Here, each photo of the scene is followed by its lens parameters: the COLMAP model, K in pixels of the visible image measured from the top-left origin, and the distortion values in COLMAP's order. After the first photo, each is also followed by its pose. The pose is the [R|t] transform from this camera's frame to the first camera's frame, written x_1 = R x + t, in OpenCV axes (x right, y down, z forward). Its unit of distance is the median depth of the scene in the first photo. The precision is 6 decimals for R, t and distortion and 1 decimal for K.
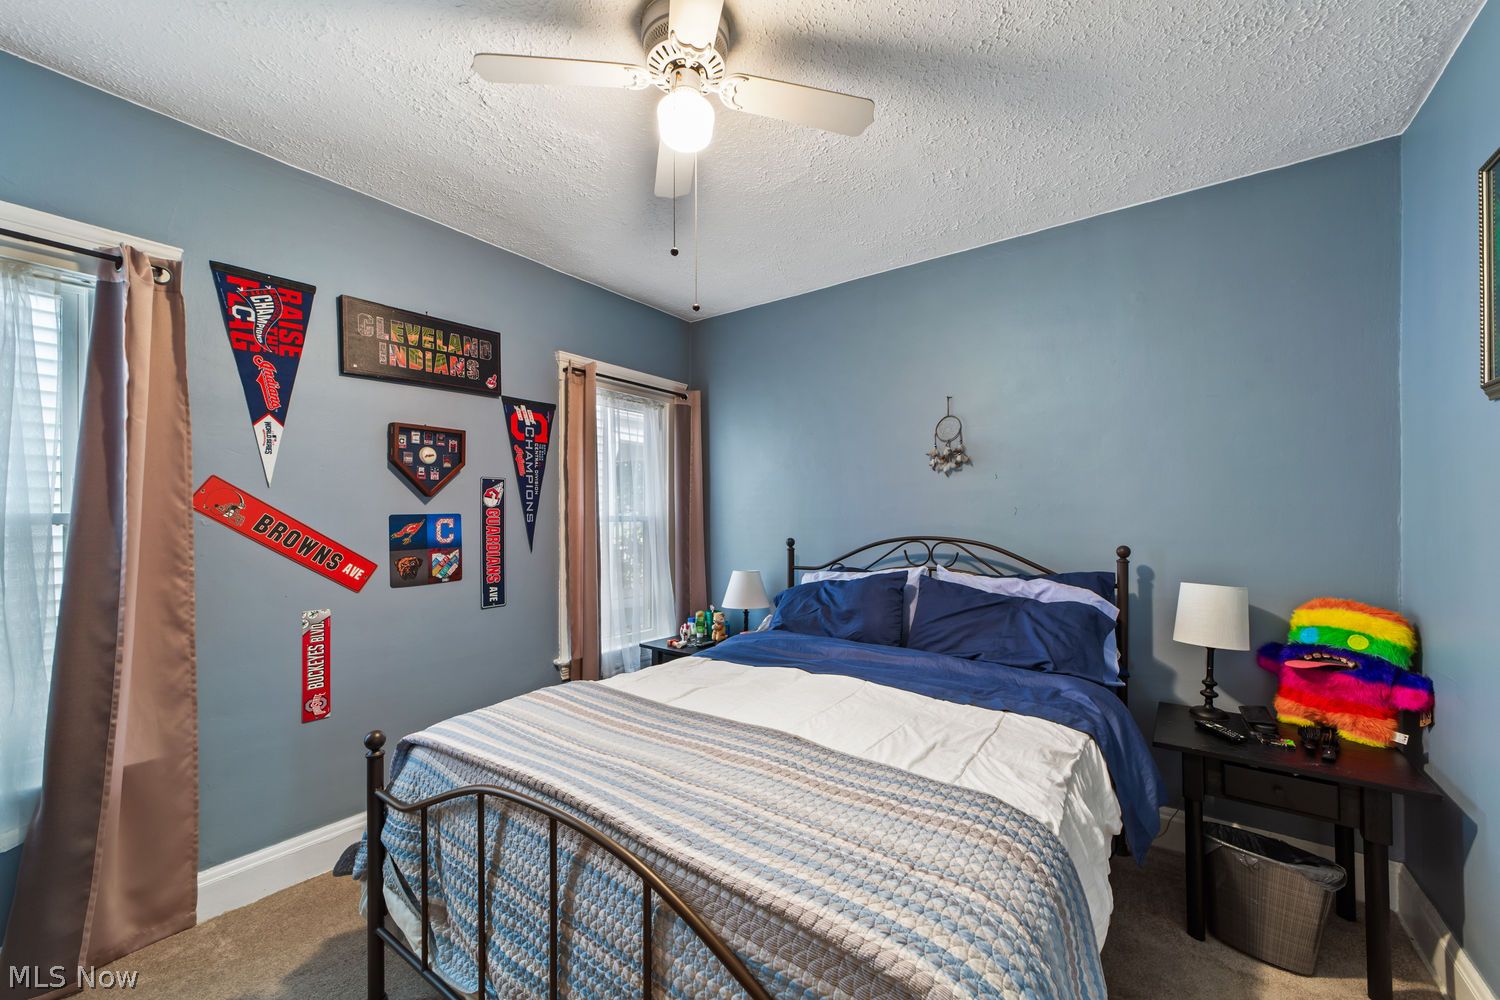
lens RADIAL K [[584.5, 0, 751.1], [0, 584.5, 511.0], [0, 0, 1]] dist [-0.014973, 0.005261]
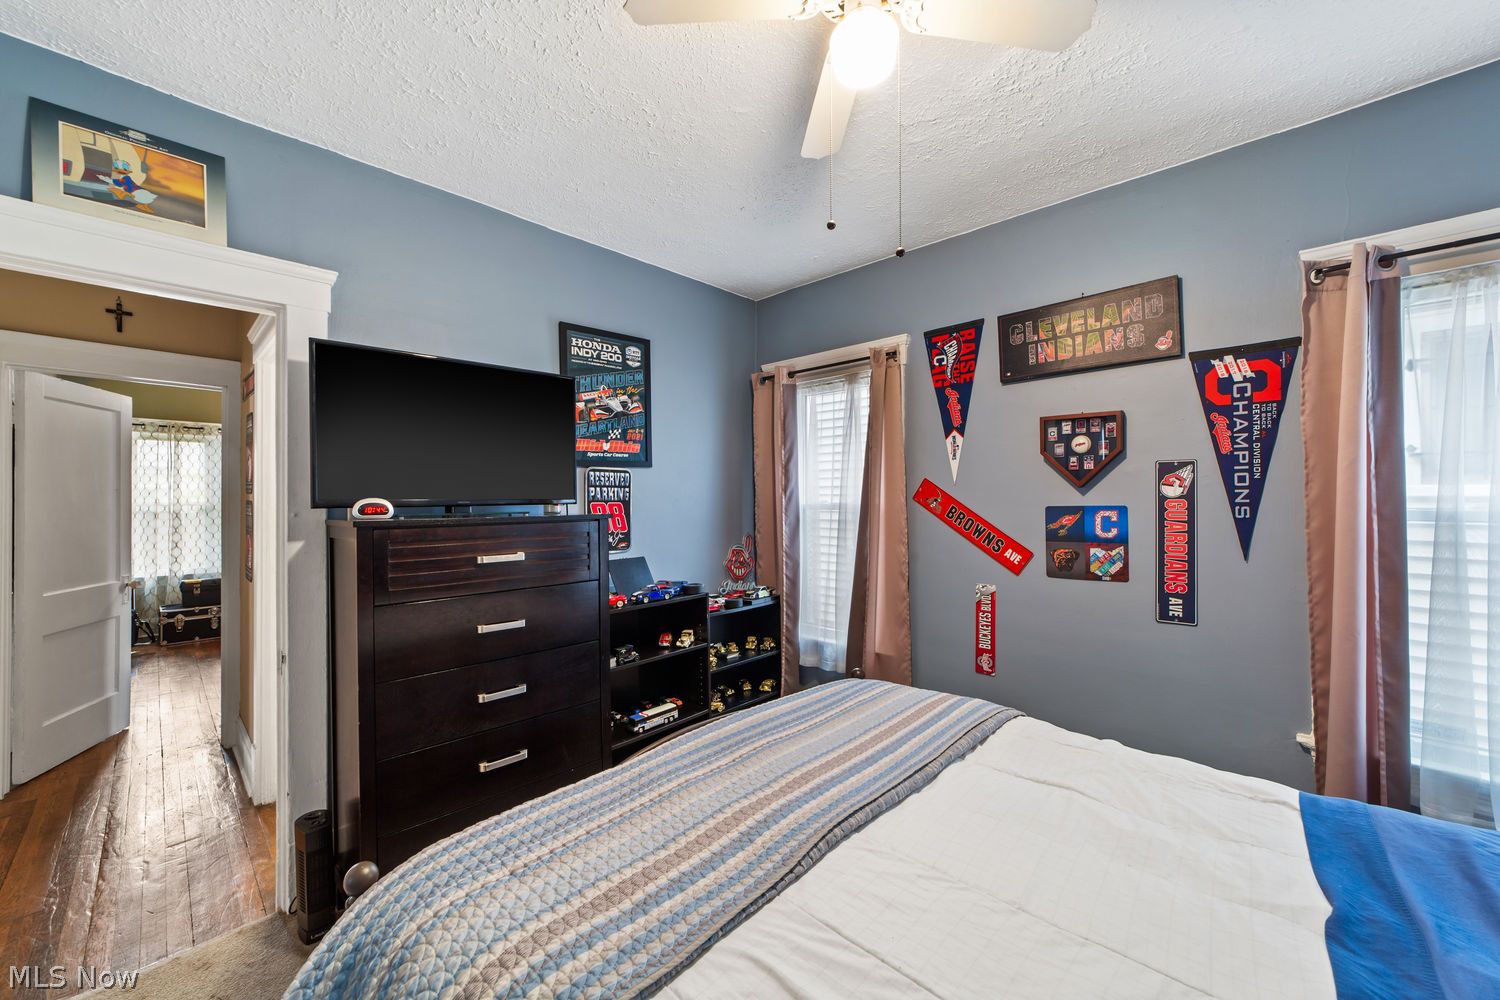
lens RADIAL K [[584.5, 0, 745.3], [0, 584.5, 493.3], [0, 0, 1]] dist [-0.014973, 0.005261]
pose [[-0.134219, -0.006496, -0.990930, 0.447949], [0.009438, 0.999925, -0.007833, -0.012504], [0.990907, -0.010404, -0.134147, 0.564462]]
